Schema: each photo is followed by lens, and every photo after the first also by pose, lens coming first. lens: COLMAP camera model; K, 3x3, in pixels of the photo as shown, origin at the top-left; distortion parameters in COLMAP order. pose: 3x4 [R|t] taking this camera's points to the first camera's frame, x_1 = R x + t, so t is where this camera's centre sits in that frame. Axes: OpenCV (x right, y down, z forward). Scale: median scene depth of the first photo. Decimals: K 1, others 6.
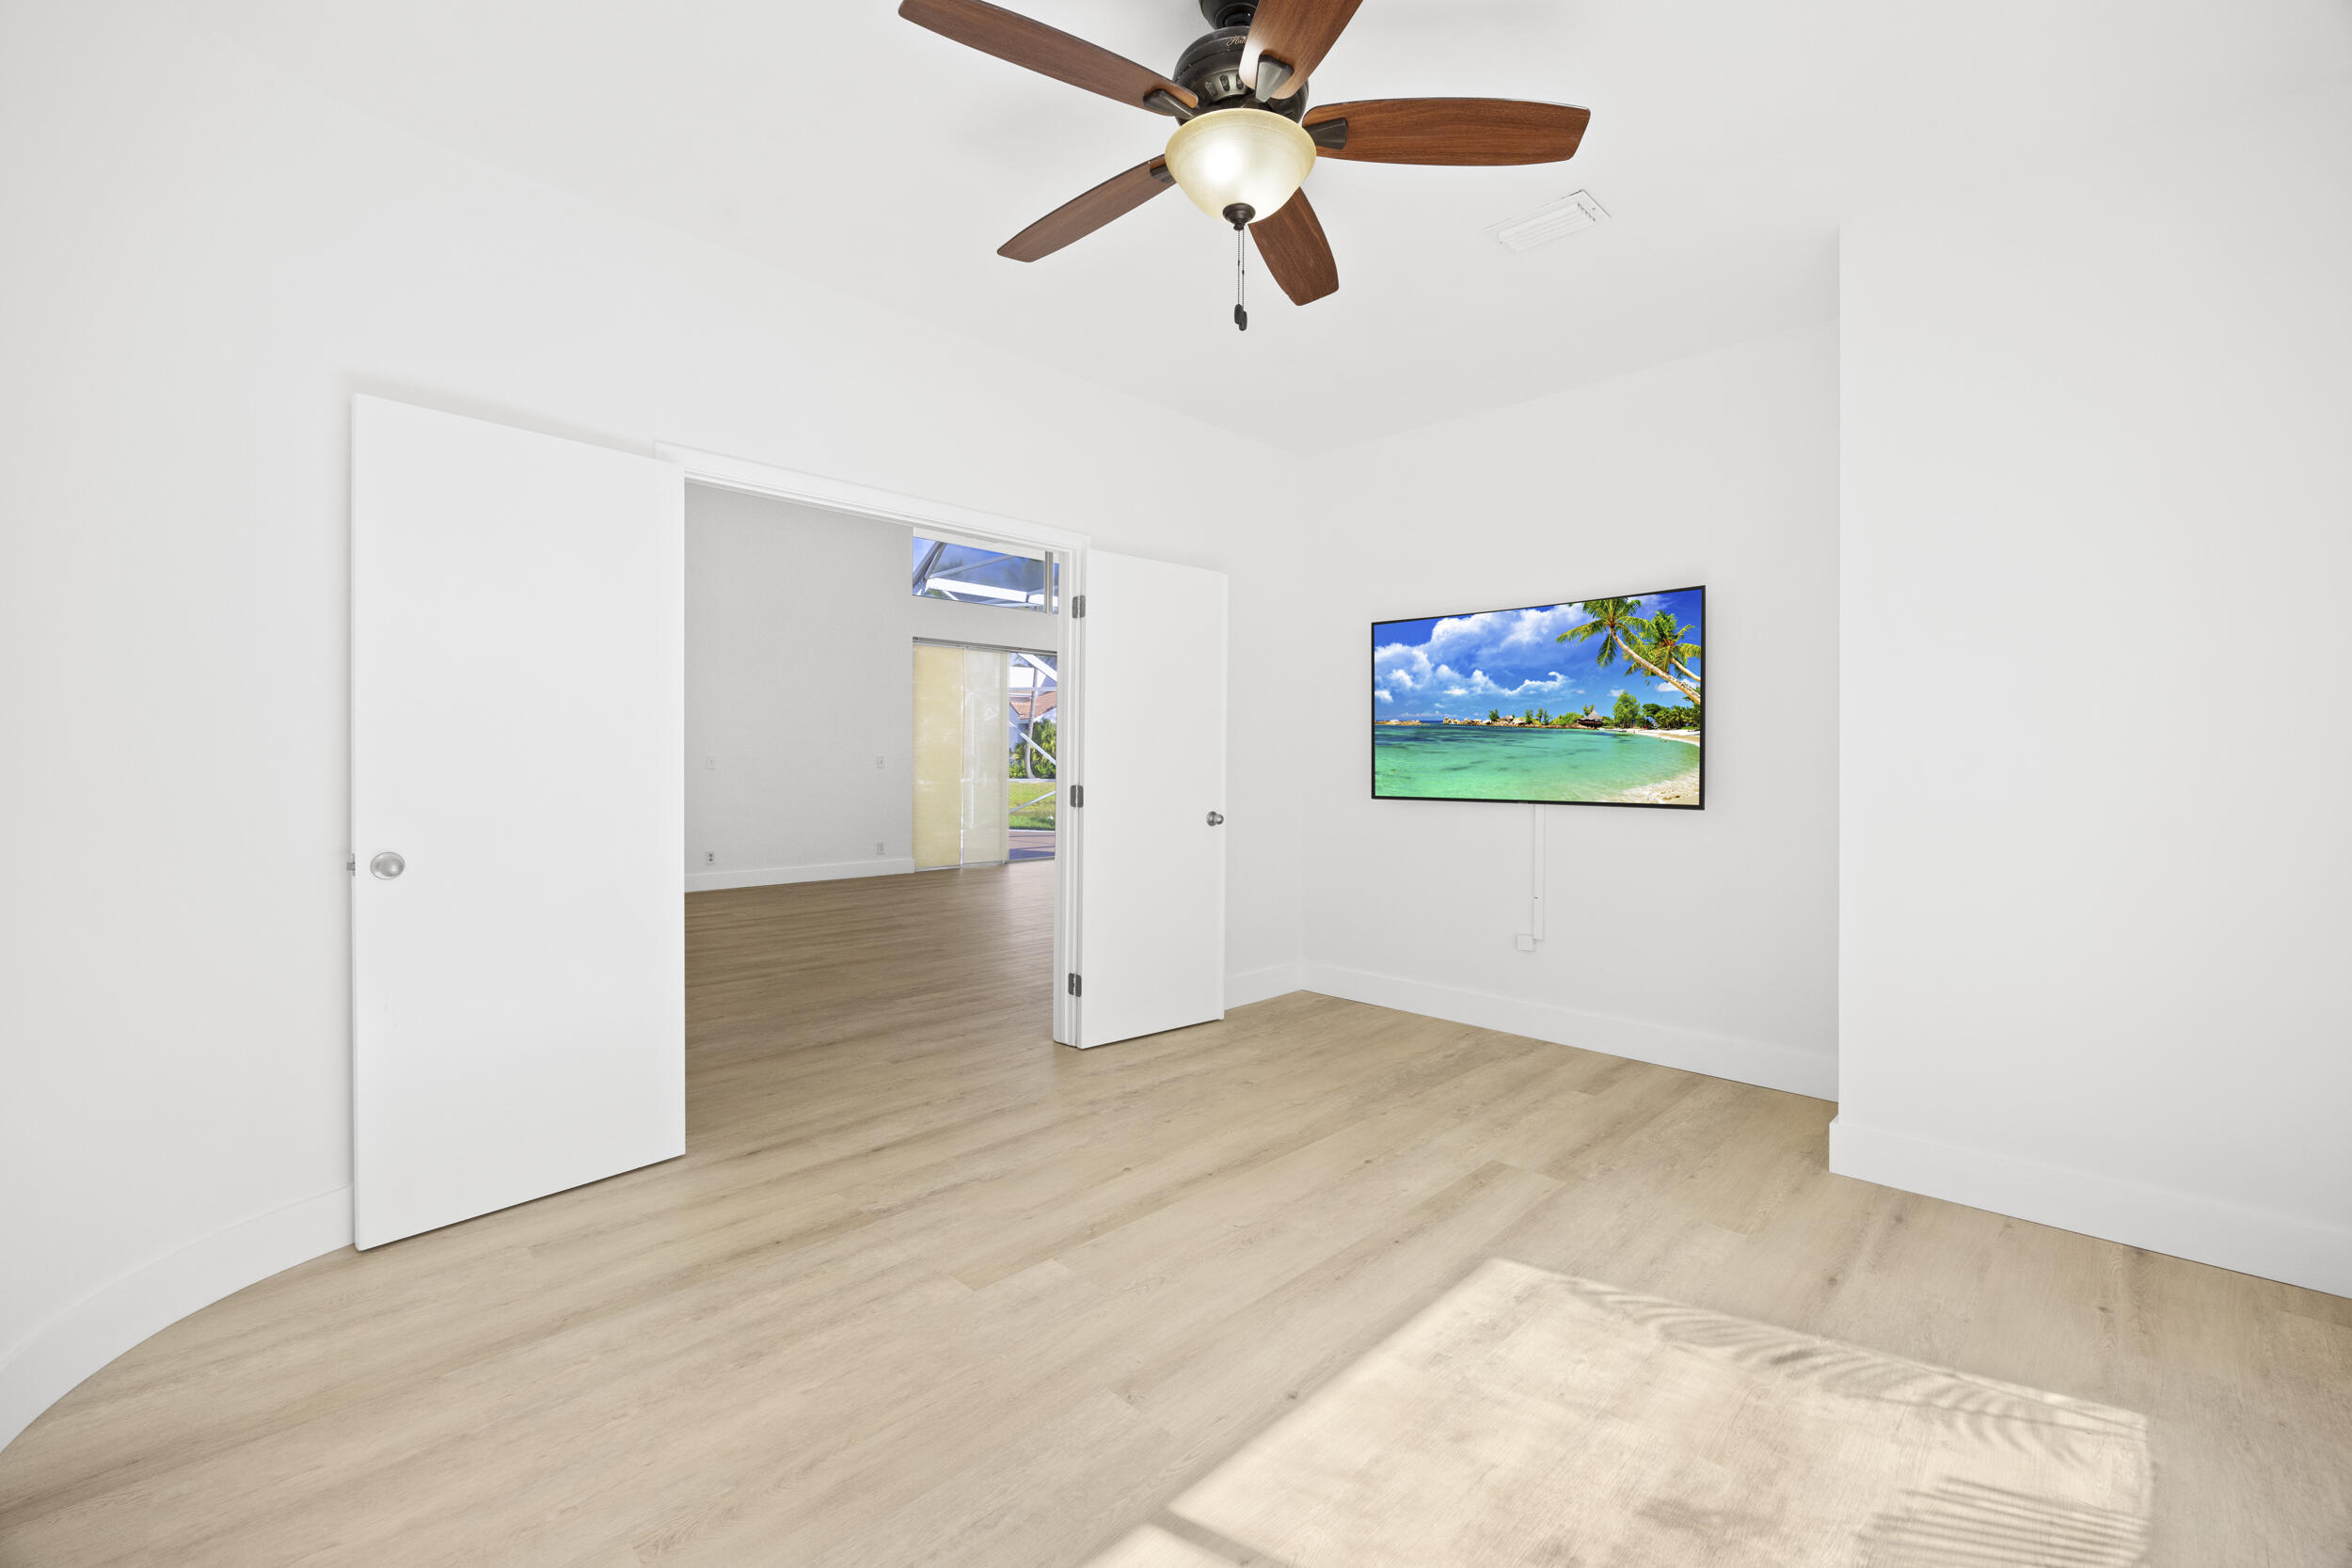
lens RADIAL K [[979.2, 0, 1178.0], [0, 979.2, 763.6], [0, 0, 1]] dist [-0.014063, 0.001275]
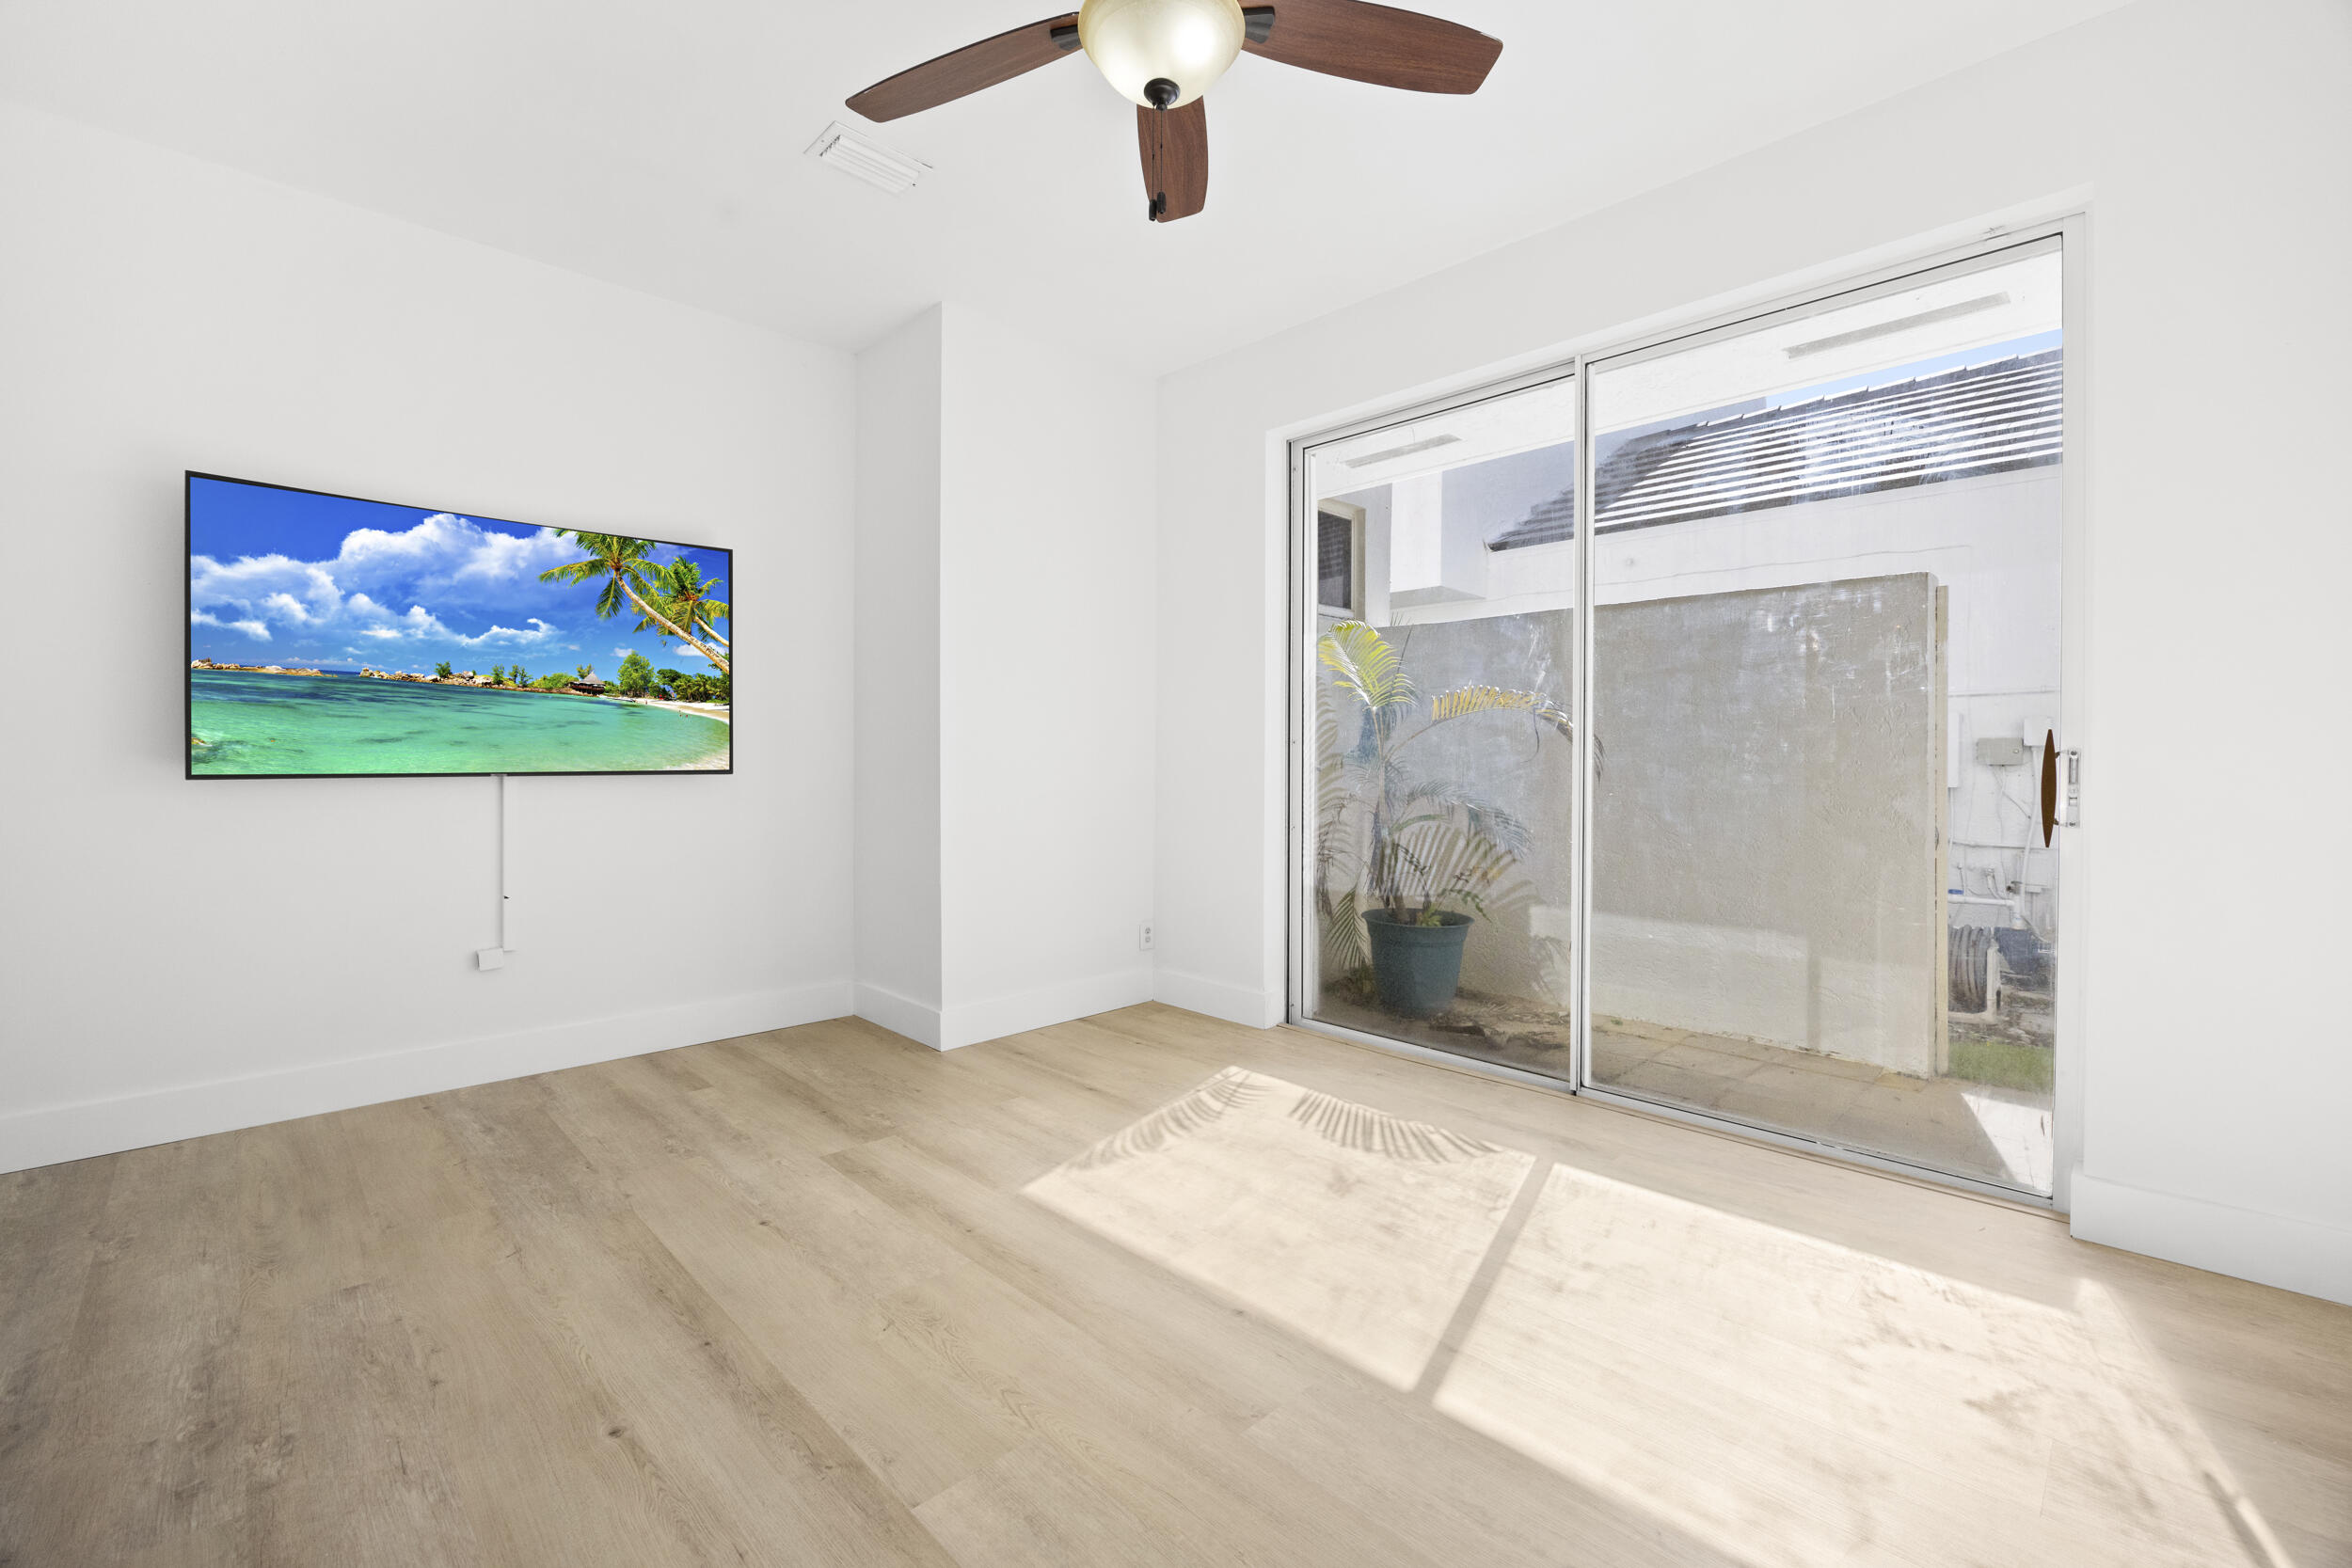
lens RADIAL K [[979.2, 0, 1178.0], [0, 979.2, 763.6], [0, 0, 1]] dist [-0.014063, 0.001275]
pose [[0.009912, -0.008756, 0.999913, -0.595672], [0.002300, 0.999959, 0.008734, 0.037375], [-0.999948, 0.002214, 0.009931, 0.687601]]
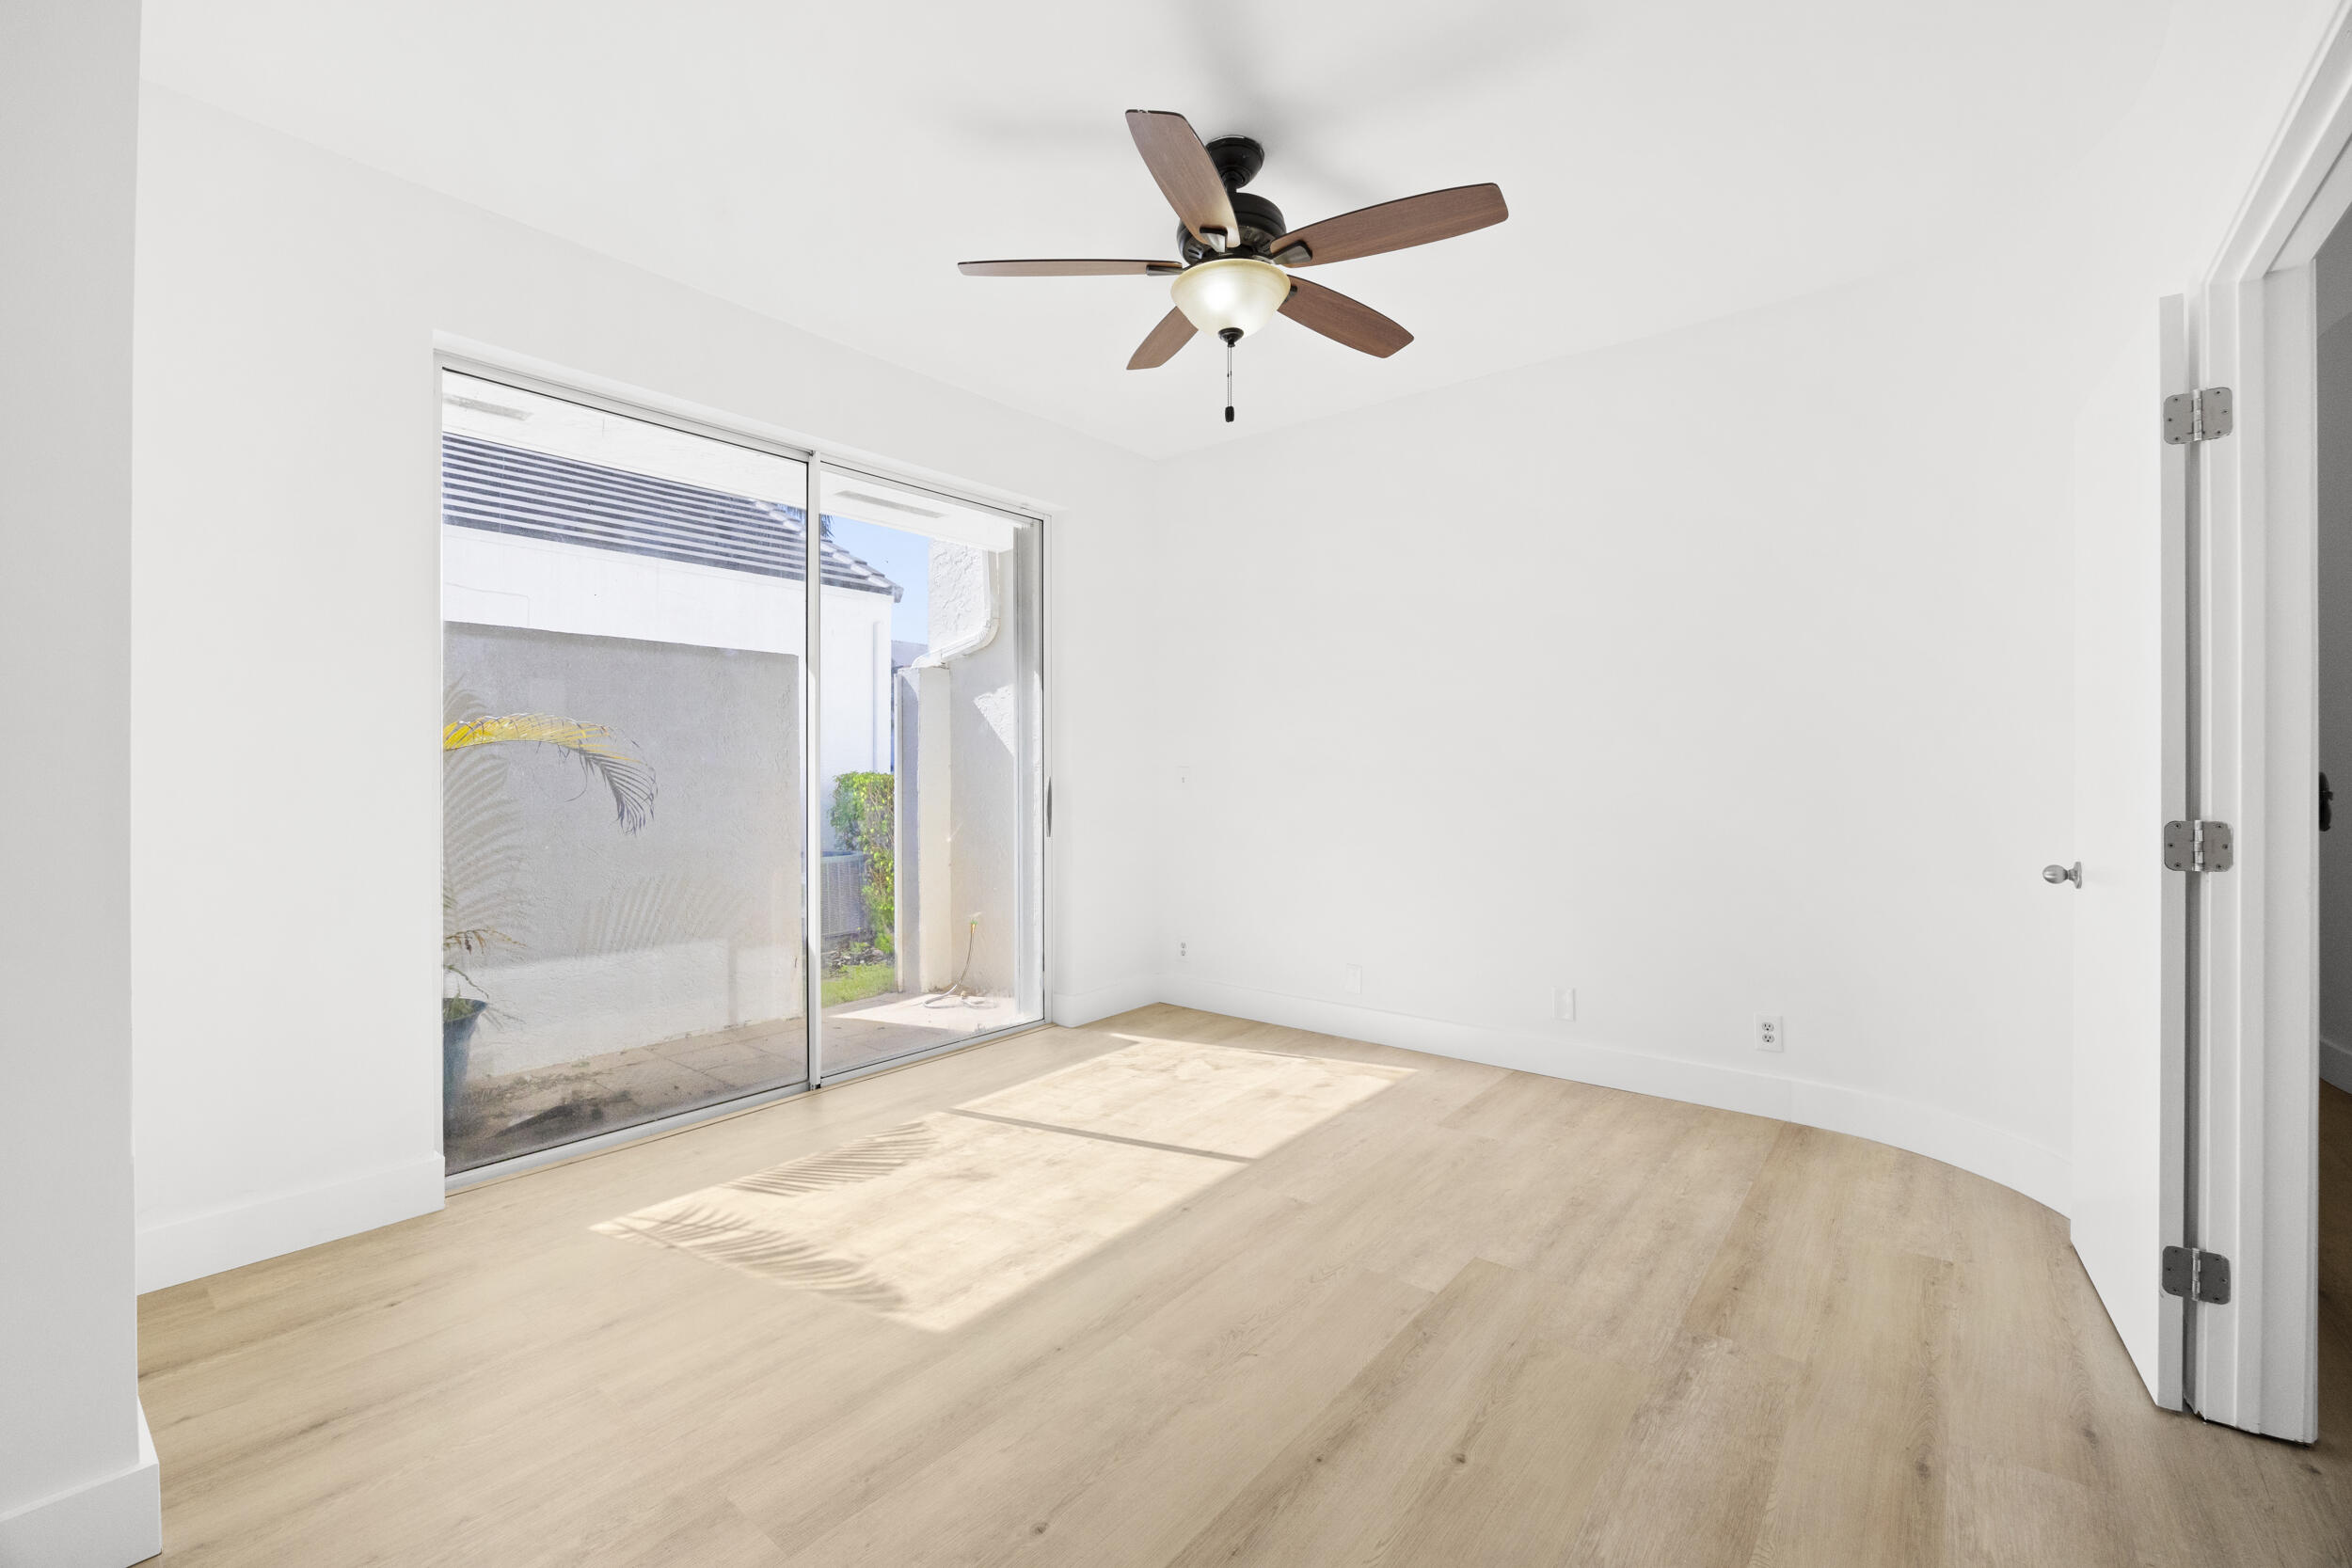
lens RADIAL K [[979.2, 0, 1178.0], [0, 979.2, 763.6], [0, 0, 1]] dist [-0.014063, 0.001275]
pose [[-0.994636, -0.004108, -0.103360, 0.182600], [-0.004117, 0.999992, -0.000126, -0.004841], [0.103359, 0.000300, -0.994644, 1.586901]]
